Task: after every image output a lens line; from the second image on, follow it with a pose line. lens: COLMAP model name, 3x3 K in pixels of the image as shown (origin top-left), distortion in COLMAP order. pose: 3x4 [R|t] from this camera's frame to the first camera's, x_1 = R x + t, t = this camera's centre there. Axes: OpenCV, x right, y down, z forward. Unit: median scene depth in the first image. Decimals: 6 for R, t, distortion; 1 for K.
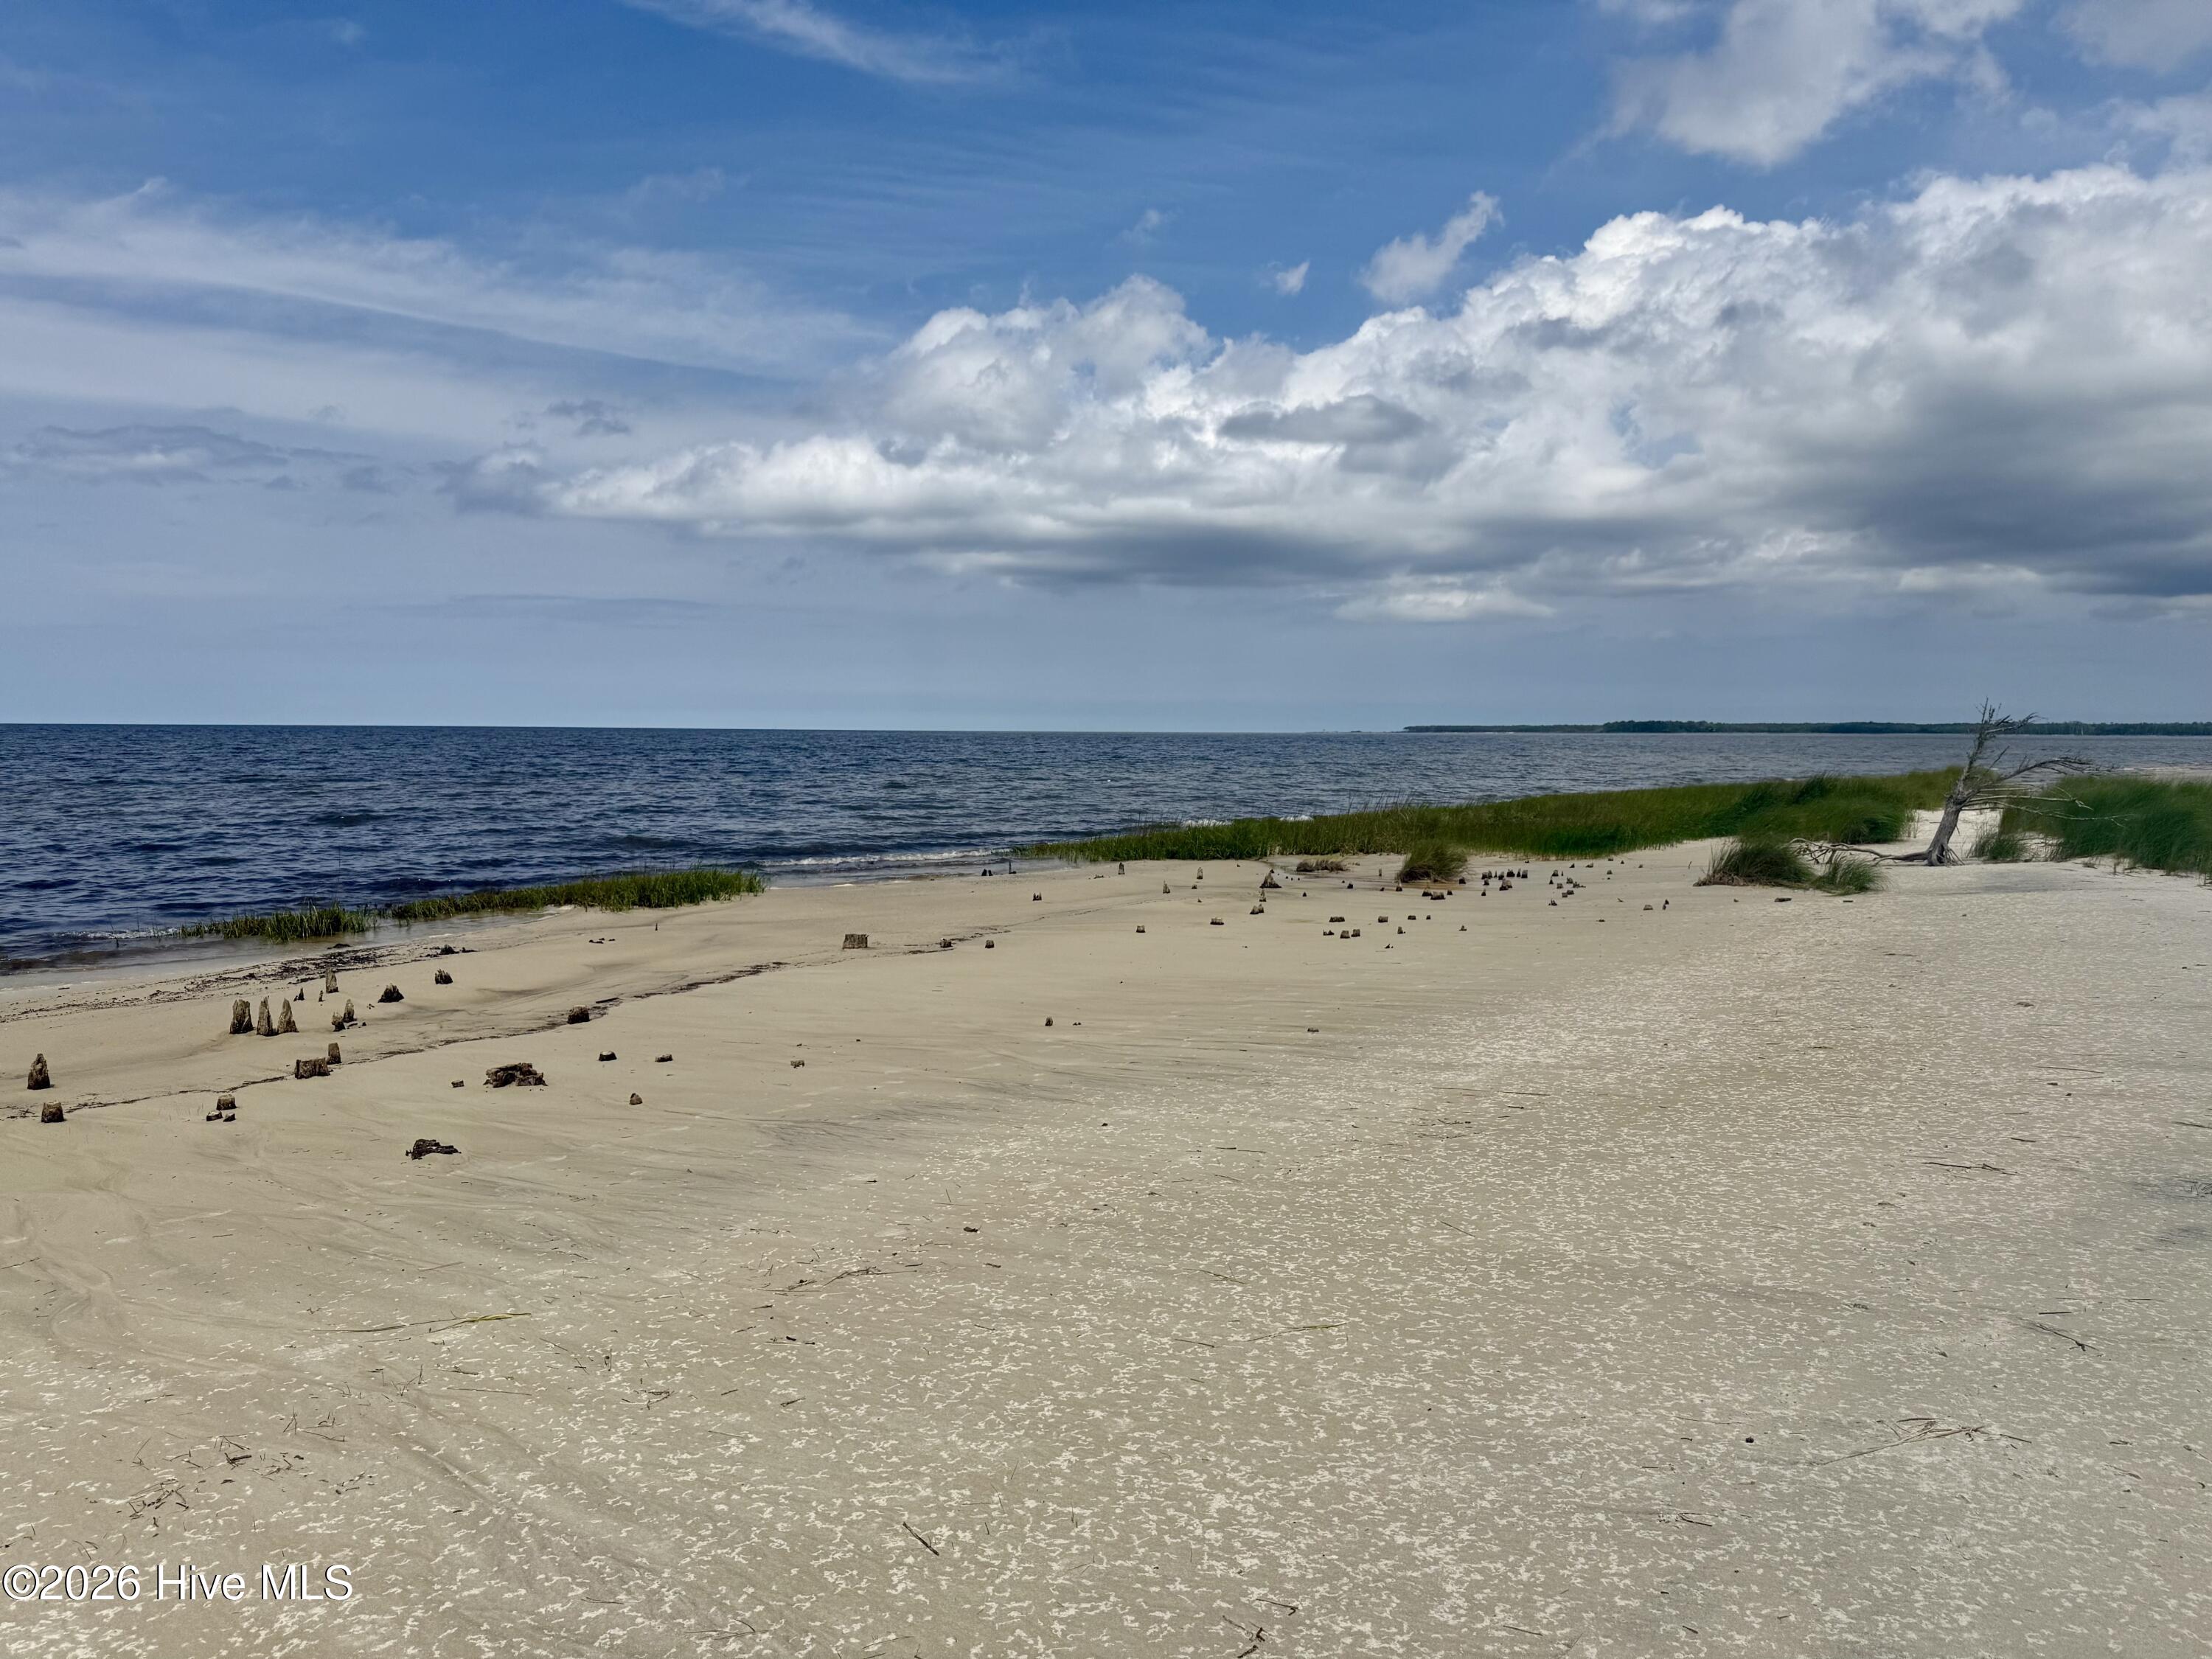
lens RADIAL K [[1555.8, 0, 997.7], [0, 1555.8, 999.9], [0, 0, 1]] dist [-0.000618, -0.033287]
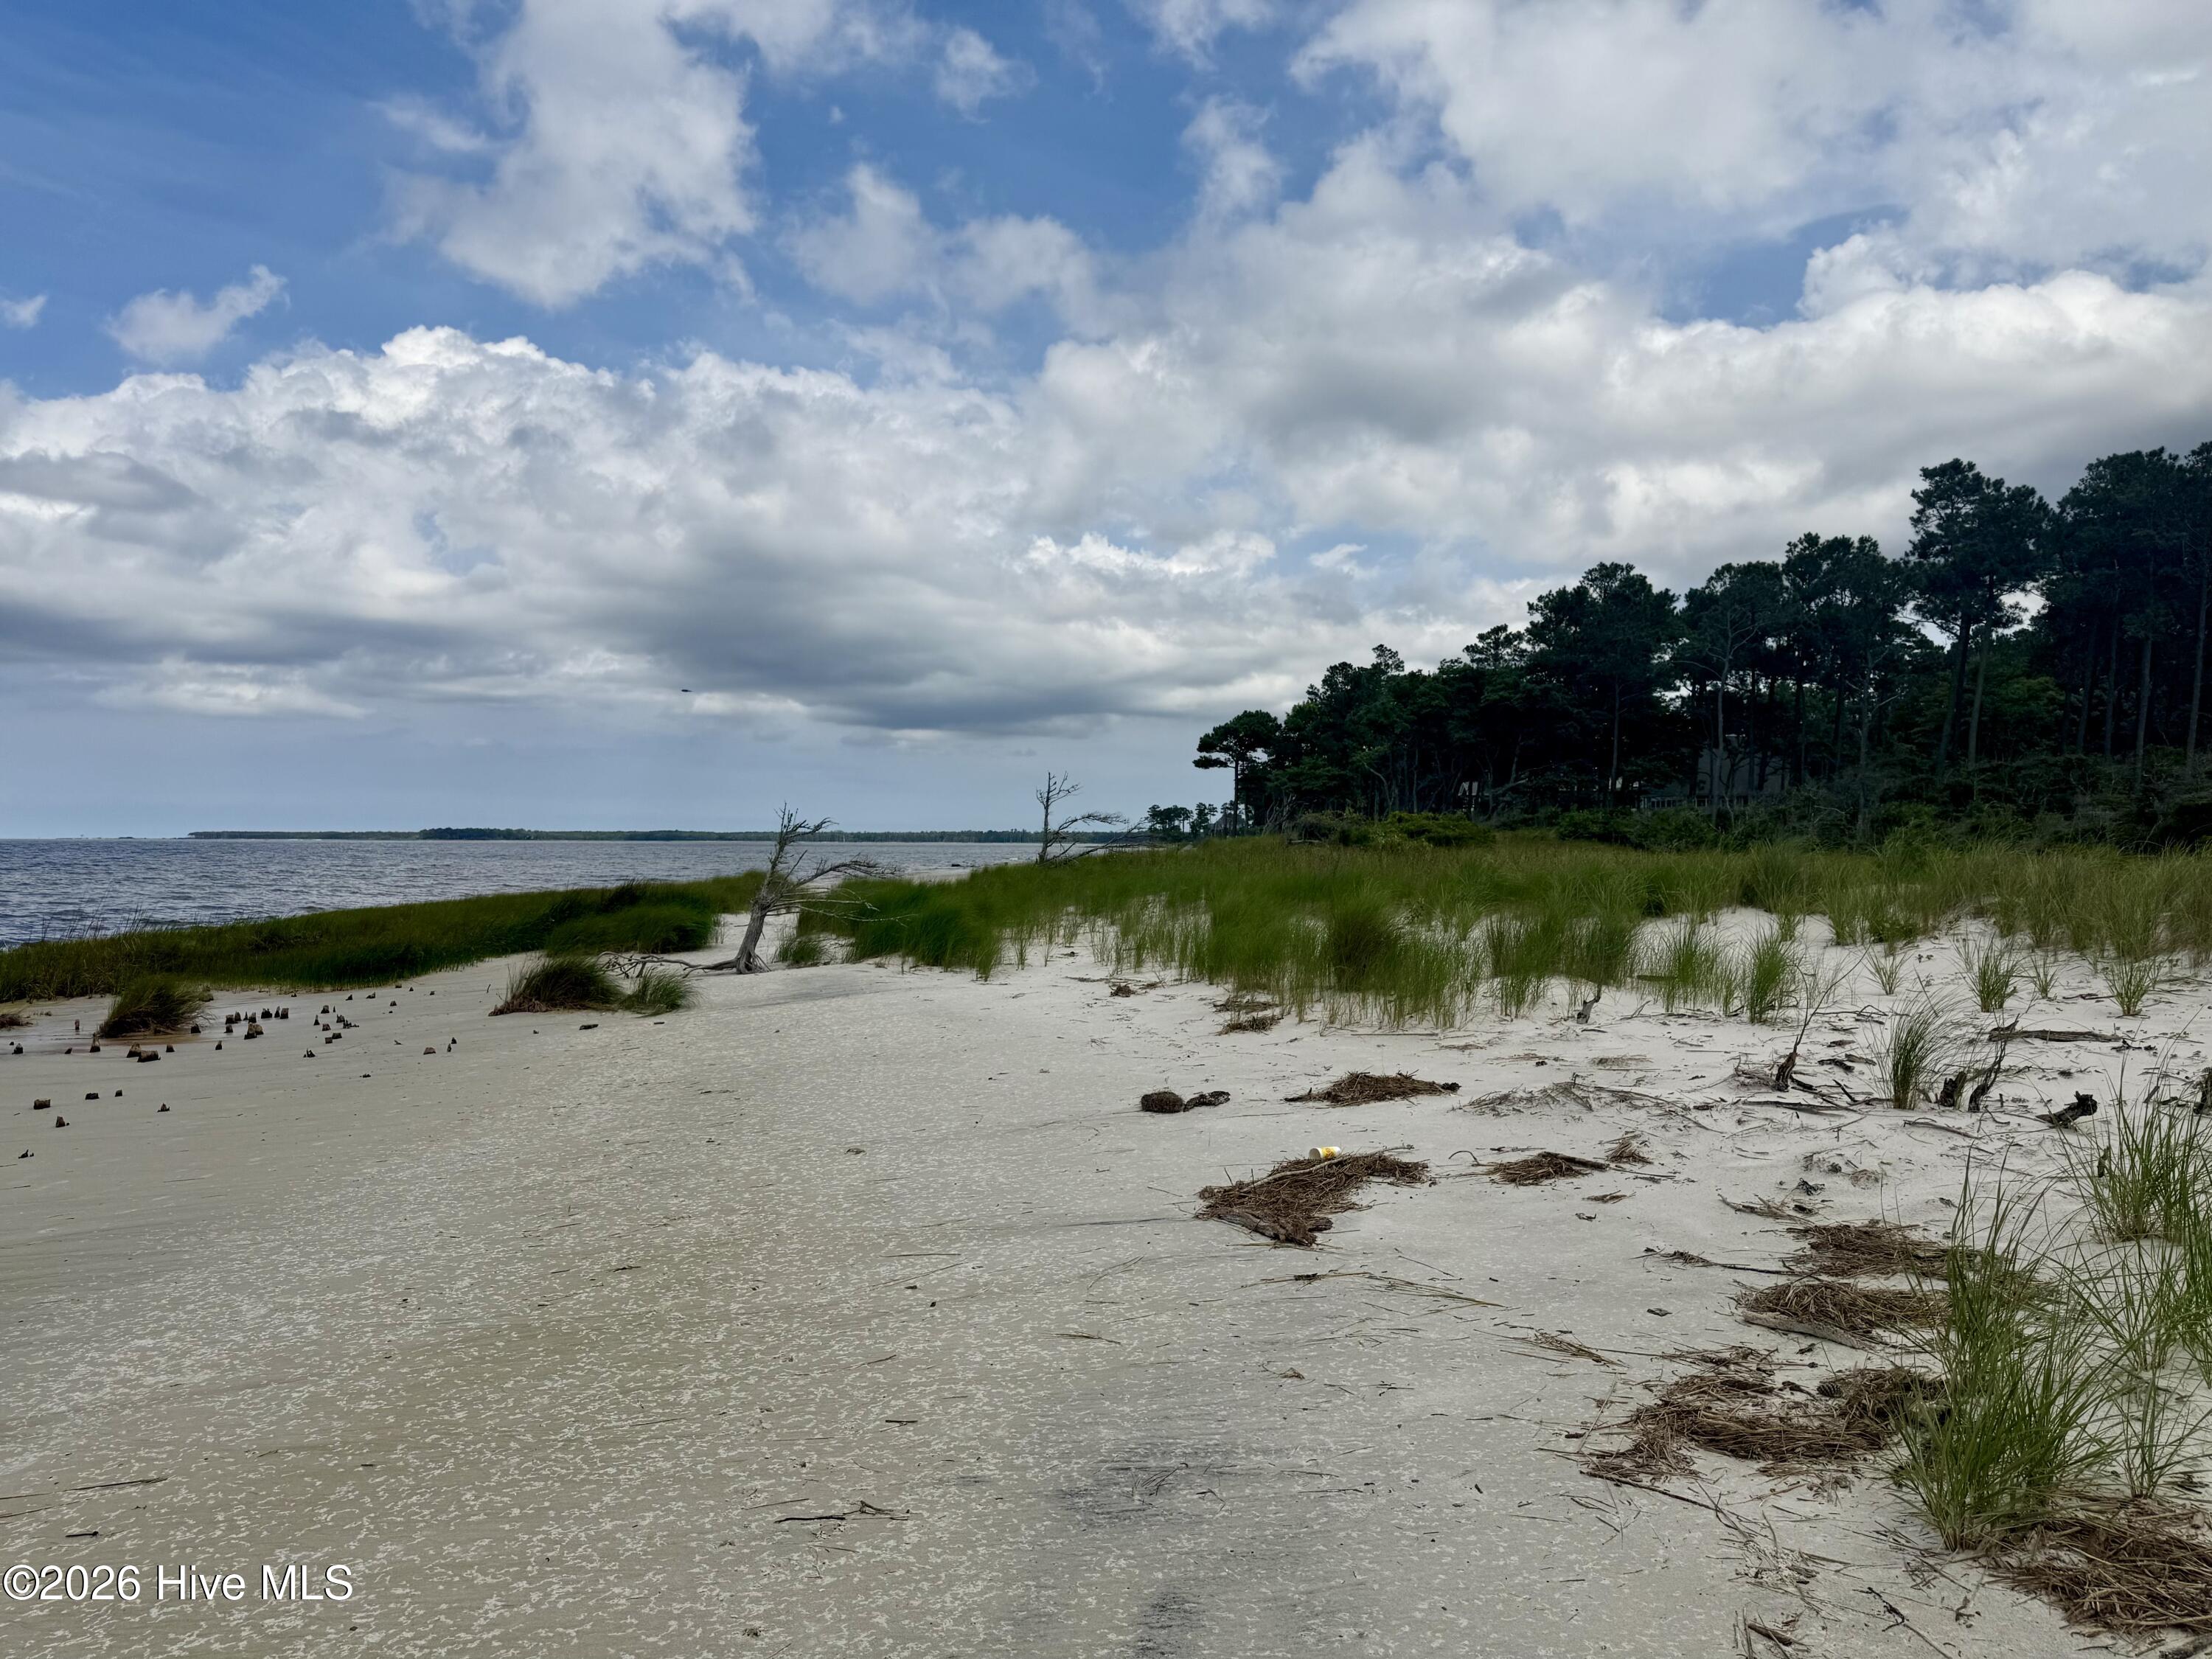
lens RADIAL K [[1492.4, 0, 1067.9], [0, 1492.4, 869.4], [0, 0, 1]] dist [-0.024652, -0.000516]
pose [[0.724662, -0.006874, 0.689070, 0.057273], [0.111768, 0.987882, -0.107686, -0.014109], [-0.679980, 0.155052, 0.716649, 0.095345]]
